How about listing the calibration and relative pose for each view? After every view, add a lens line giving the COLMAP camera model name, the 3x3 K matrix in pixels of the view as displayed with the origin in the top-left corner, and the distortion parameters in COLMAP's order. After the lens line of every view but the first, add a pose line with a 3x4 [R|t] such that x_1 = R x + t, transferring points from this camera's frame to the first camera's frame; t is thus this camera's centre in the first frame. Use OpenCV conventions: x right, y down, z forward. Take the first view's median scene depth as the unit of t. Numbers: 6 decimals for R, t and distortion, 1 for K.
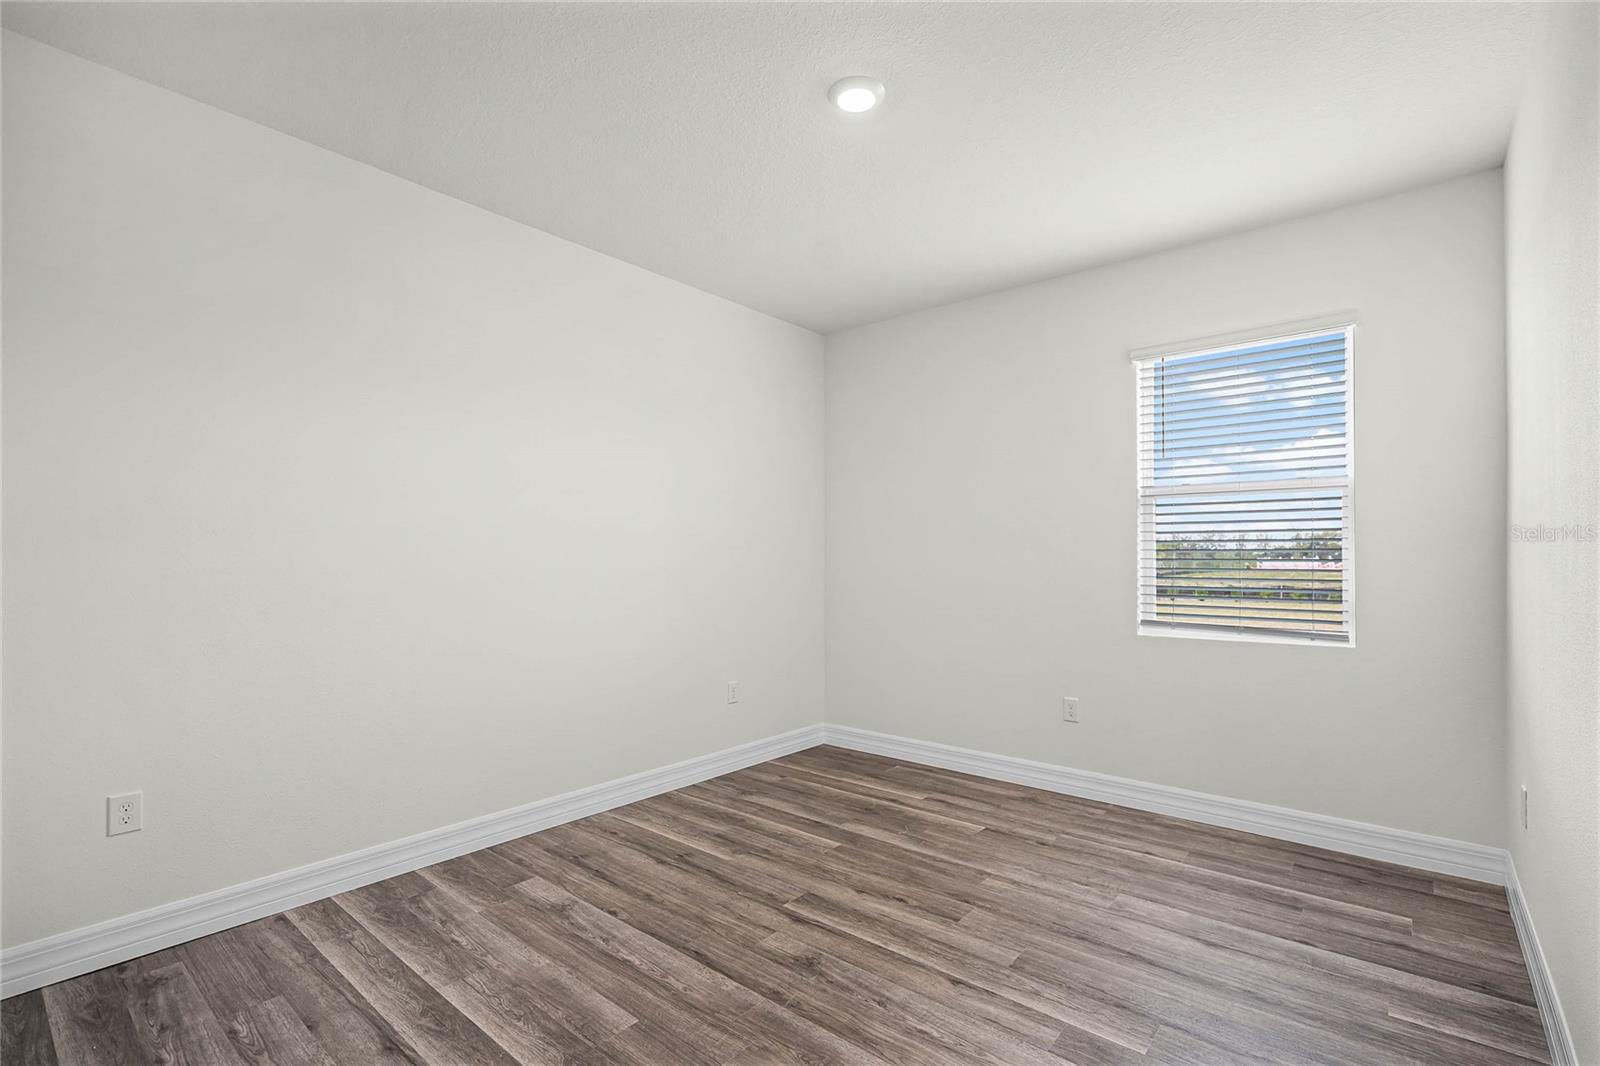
lens RADIAL K [[730.3, 0, 799.4], [0, 730.3, 538.3], [0, 0, 1]] dist [-0.003467, 0.000612]
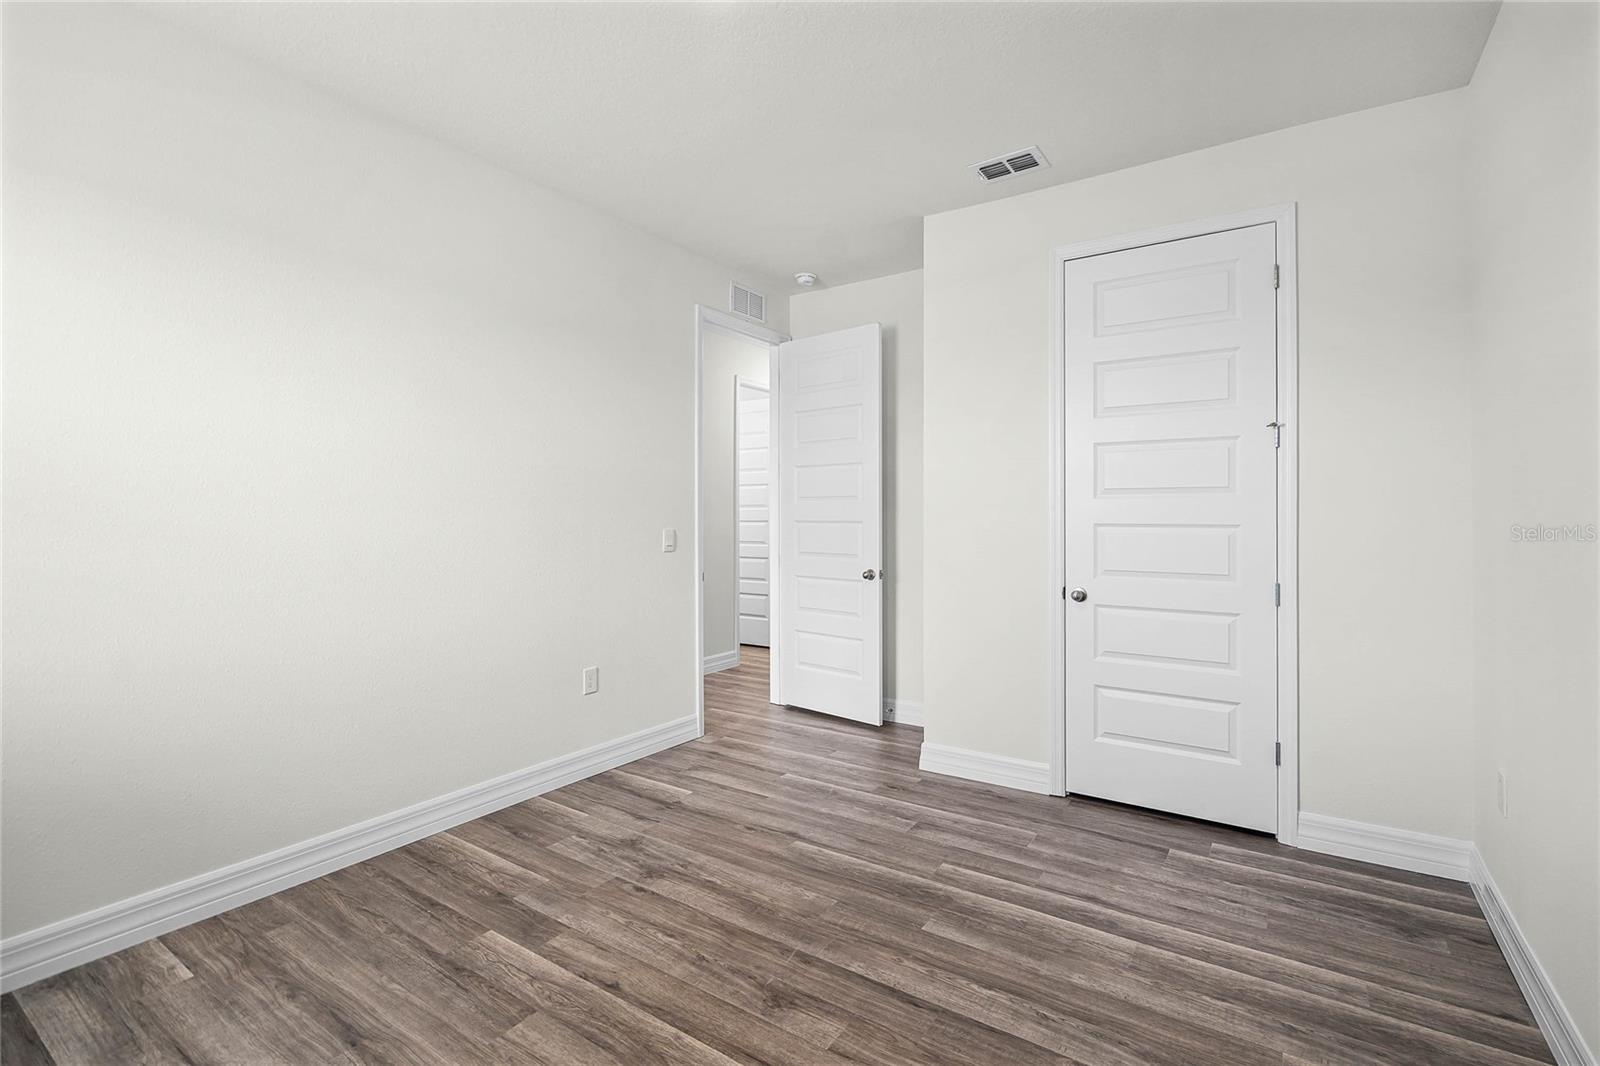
lens RADIAL K [[730.3, 0, 799.6], [0, 730.3, 528.0], [0, 0, 1]] dist [-0.003467, 0.000612]
pose [[-0.994296, 0.001079, -0.106650, 0.080458], [0.002444, 0.999917, -0.012670, 0.049506], [0.106628, -0.012859, -0.994216, 1.948232]]
